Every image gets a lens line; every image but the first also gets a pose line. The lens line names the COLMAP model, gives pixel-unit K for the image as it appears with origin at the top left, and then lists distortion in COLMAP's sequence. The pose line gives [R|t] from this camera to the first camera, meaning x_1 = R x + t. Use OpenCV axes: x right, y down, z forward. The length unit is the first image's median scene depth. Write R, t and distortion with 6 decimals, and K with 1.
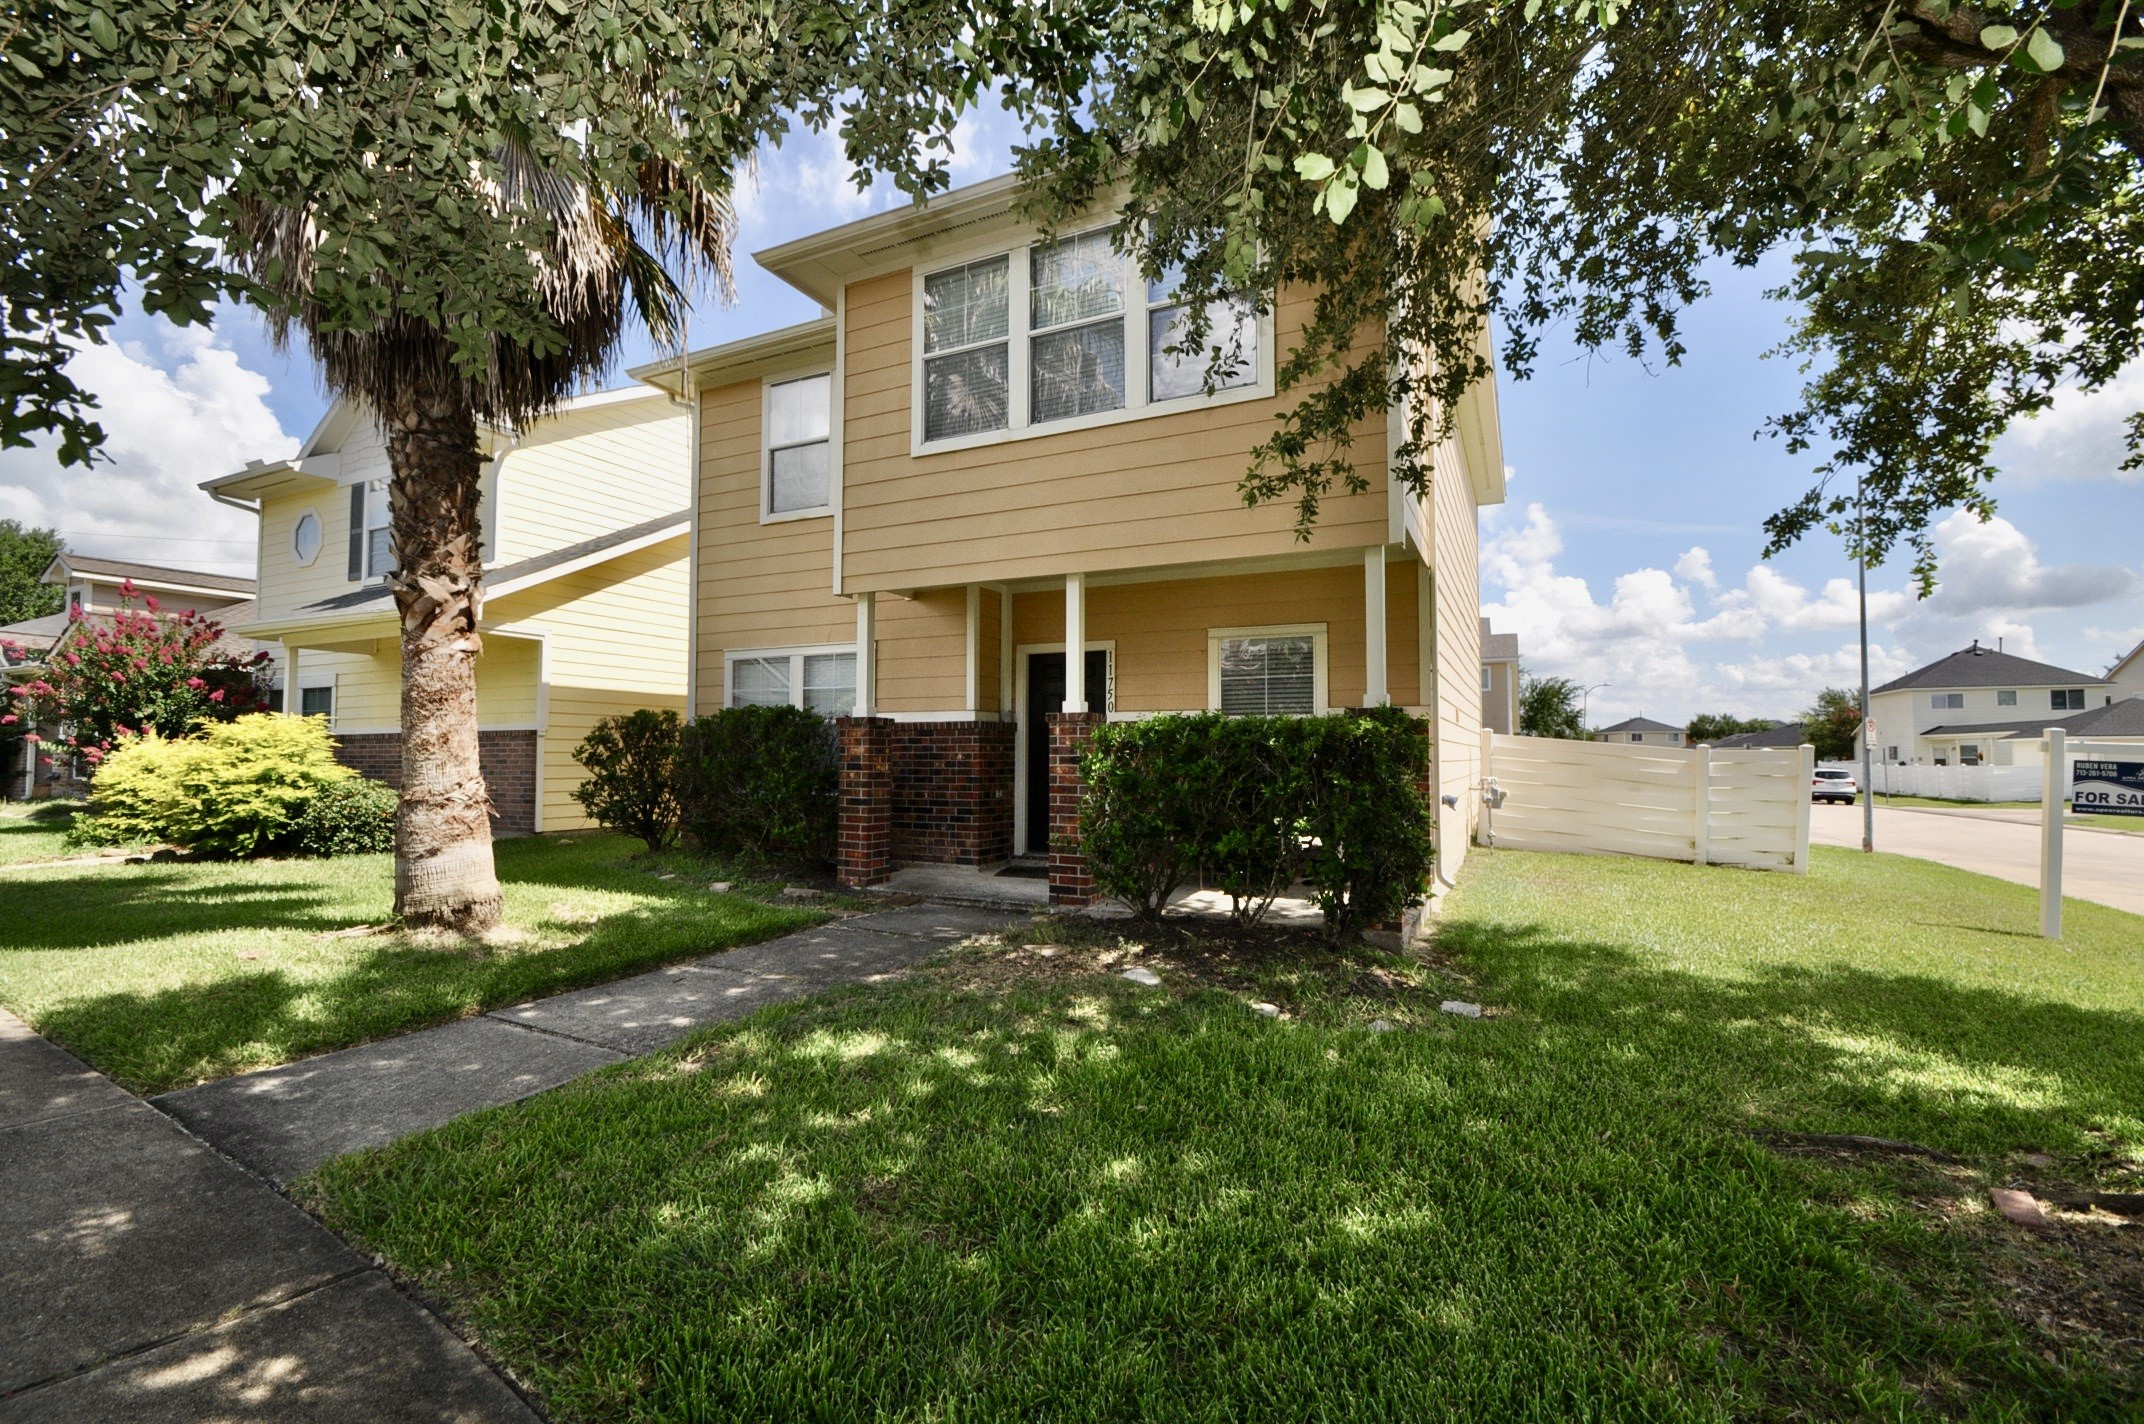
lens RADIAL K [[935.5, 0, 1070.4], [0, 935.5, 716.4], [0, 0, 1]] dist [0.005651, -0.011338]
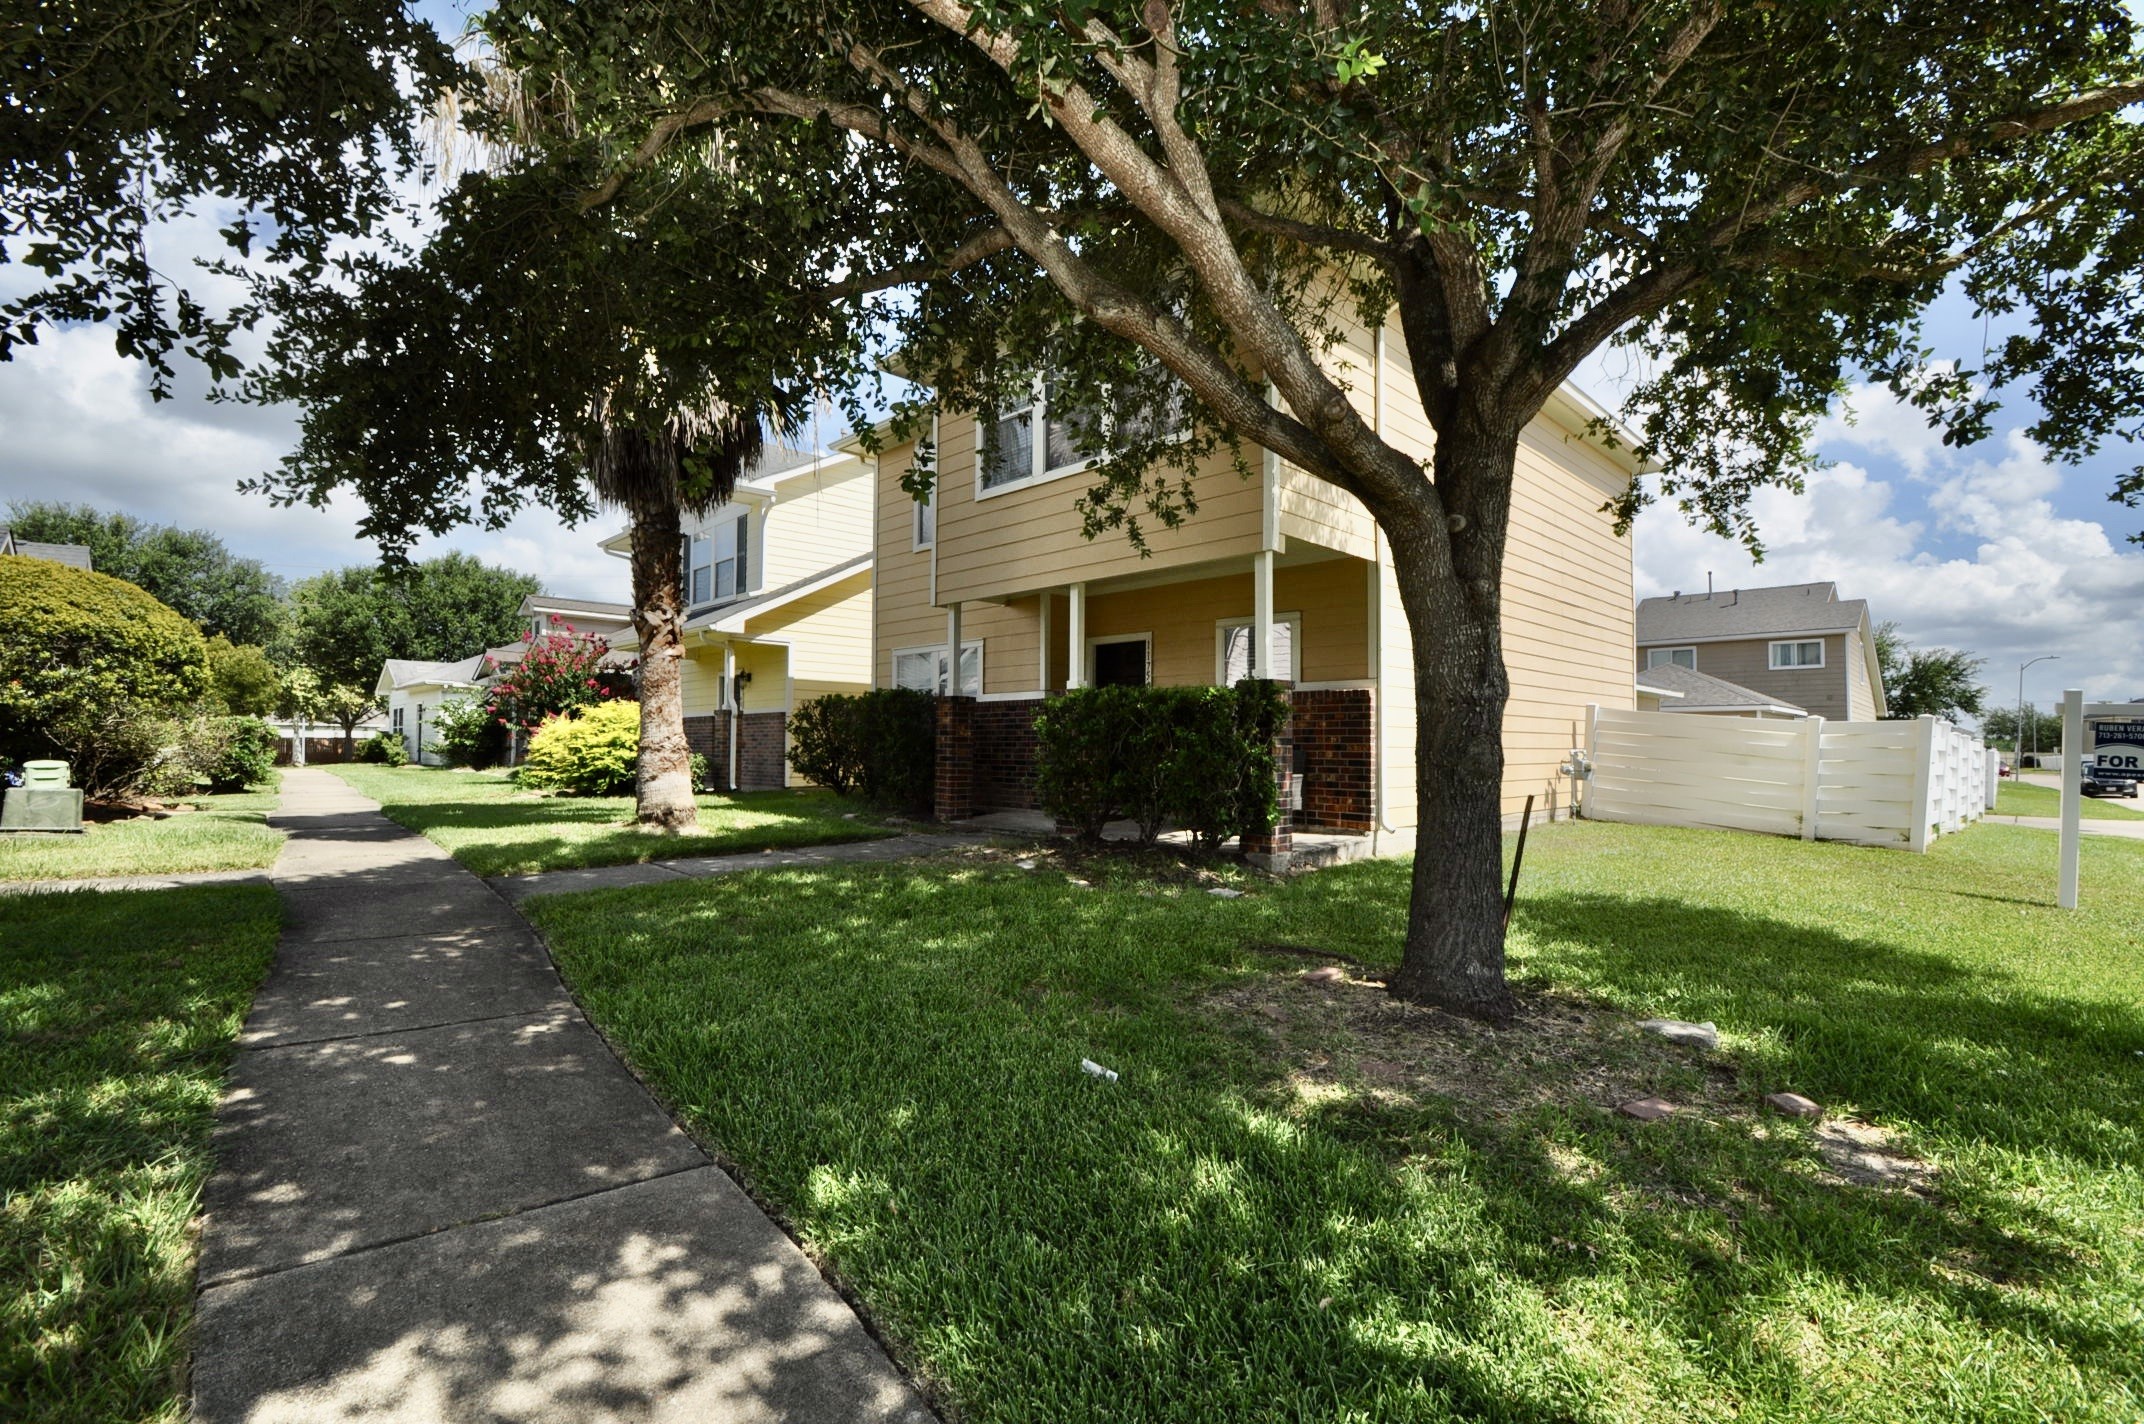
lens RADIAL K [[935.5, 0, 1069.9], [0, 935.5, 717.5], [0, 0, 1]] dist [0.005651, -0.011338]
pose [[0.946076, -0.007494, -0.323859, 0.338058], [0.010951, 0.999901, 0.008852, 0.019271], [0.323761, -0.011921, 0.946064, -0.199338]]
